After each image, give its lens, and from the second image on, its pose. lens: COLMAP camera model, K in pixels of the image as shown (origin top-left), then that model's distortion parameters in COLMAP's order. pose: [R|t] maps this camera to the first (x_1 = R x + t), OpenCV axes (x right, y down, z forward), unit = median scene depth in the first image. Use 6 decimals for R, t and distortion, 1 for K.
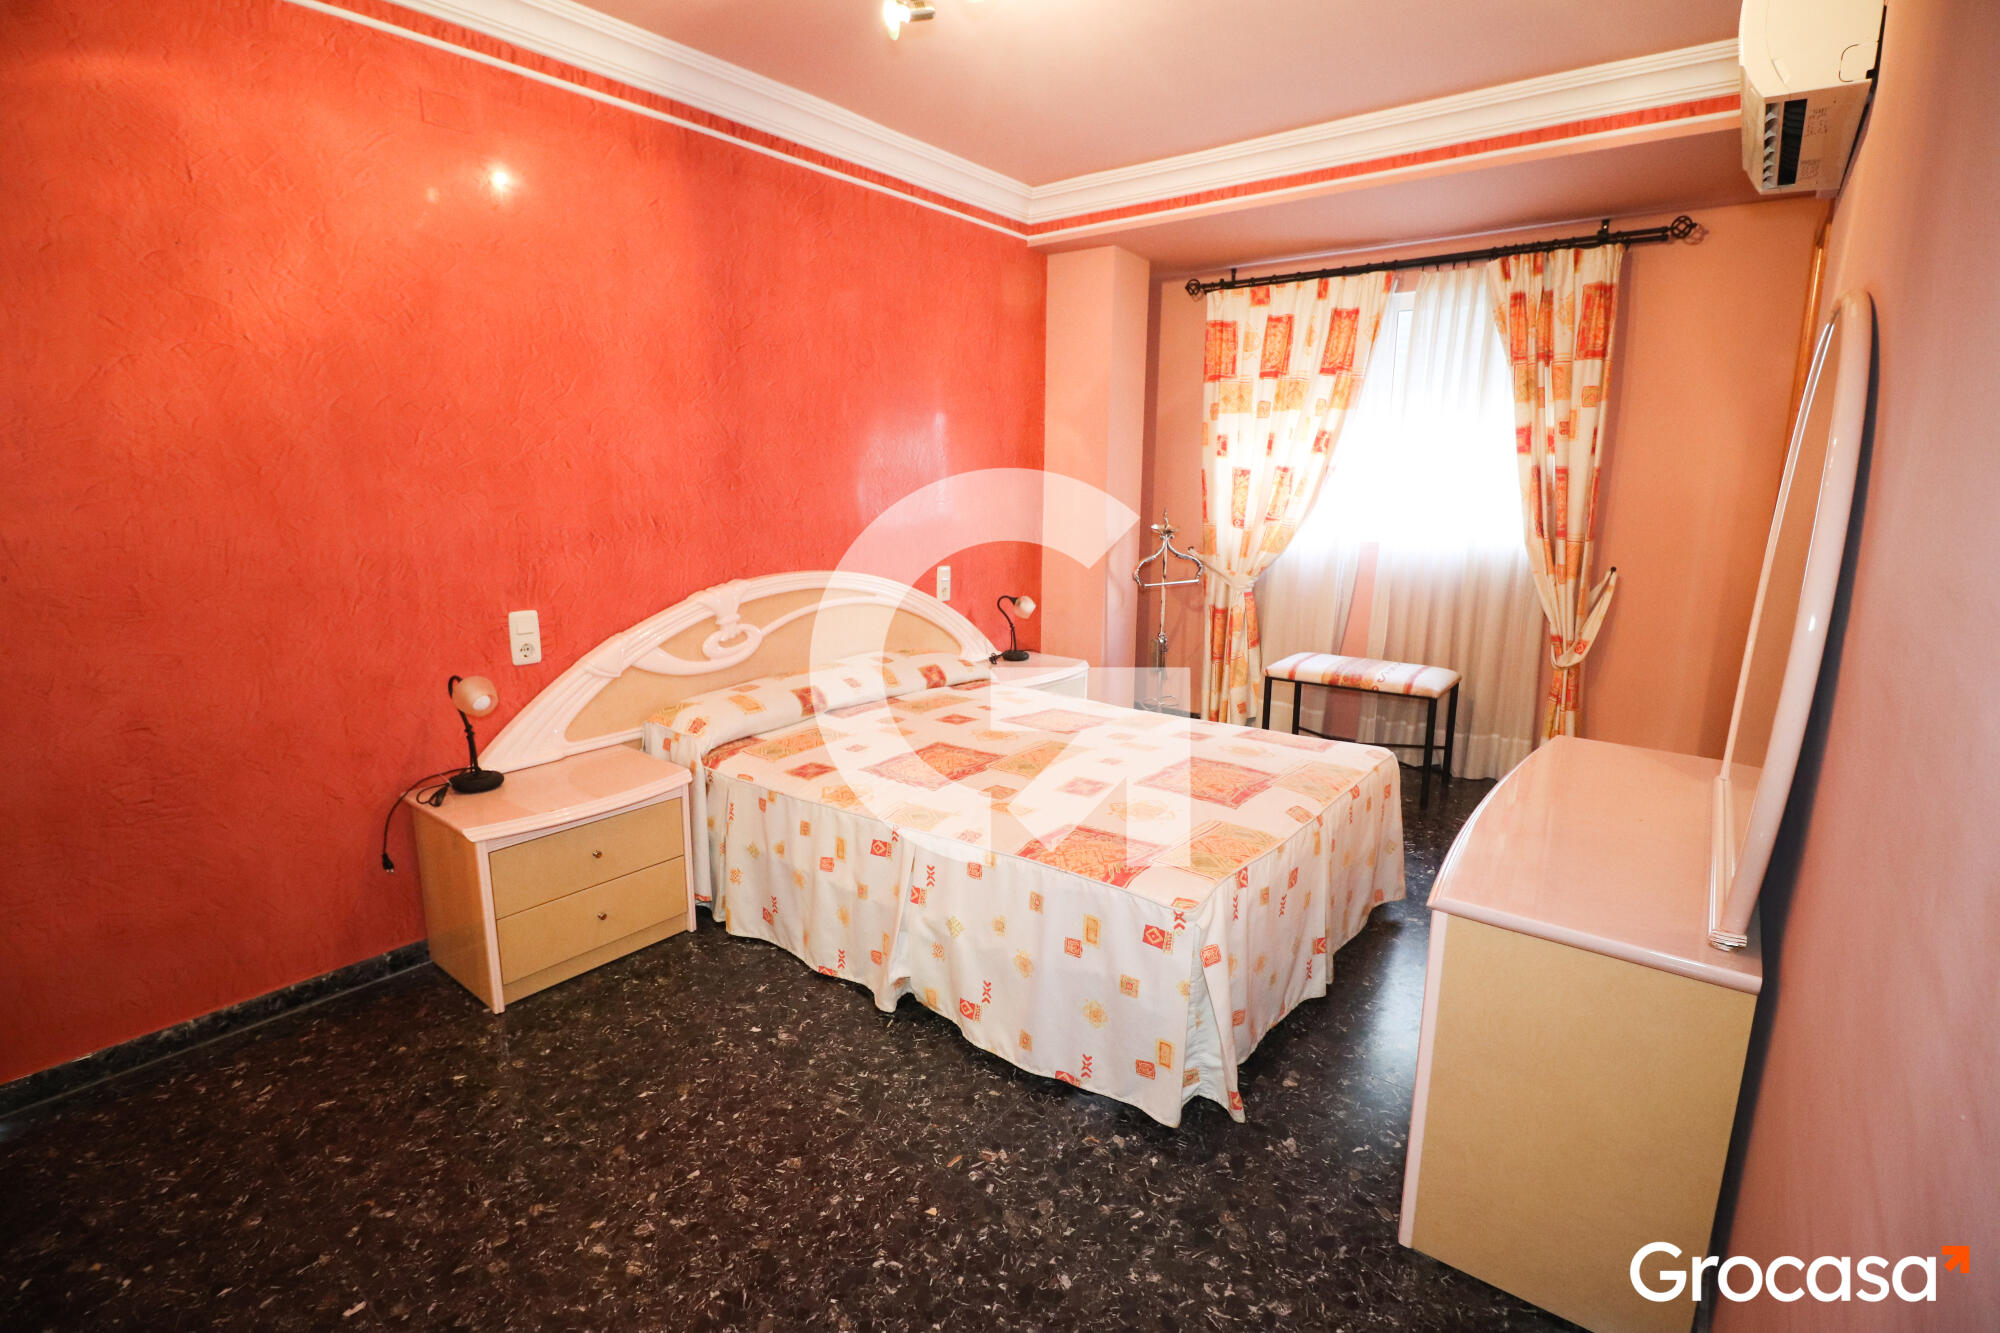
lens RADIAL K [[922.2, 0, 998.5], [0, 922.2, 660.8], [0, 0, 1]] dist [-0.004265, -0.002478]
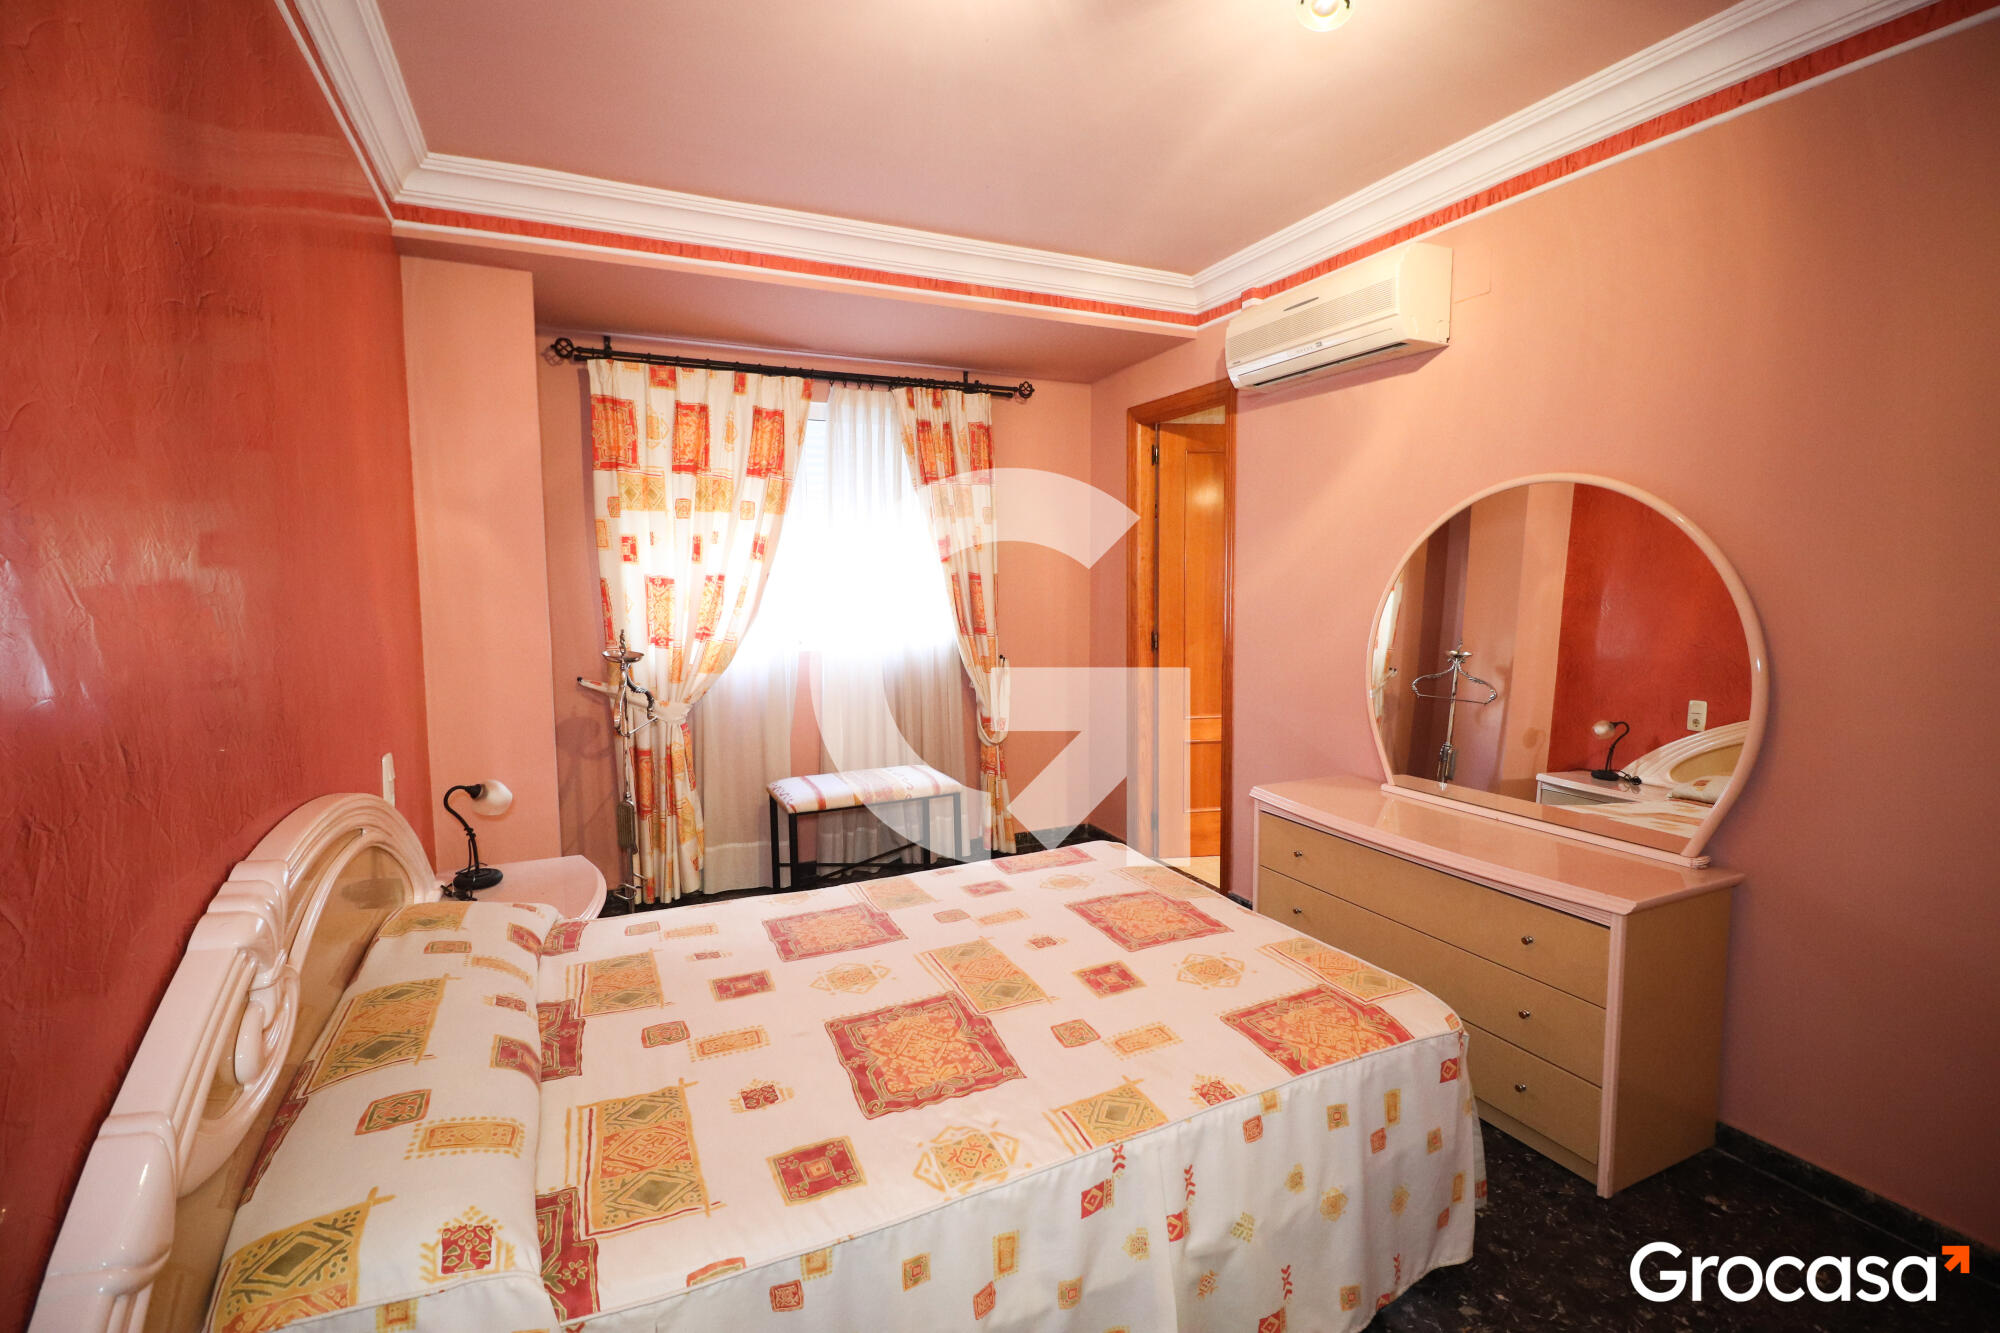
lens RADIAL K [[922.2, 0, 1004.1], [0, 922.2, 665.5], [0, 0, 1]] dist [-0.004265, -0.002478]
pose [[0.448368, -0.094458, 0.888844, -0.371968], [0.185623, 0.982562, 0.010782, -0.090650], [-0.874363, 0.160155, 0.458083, 0.400497]]
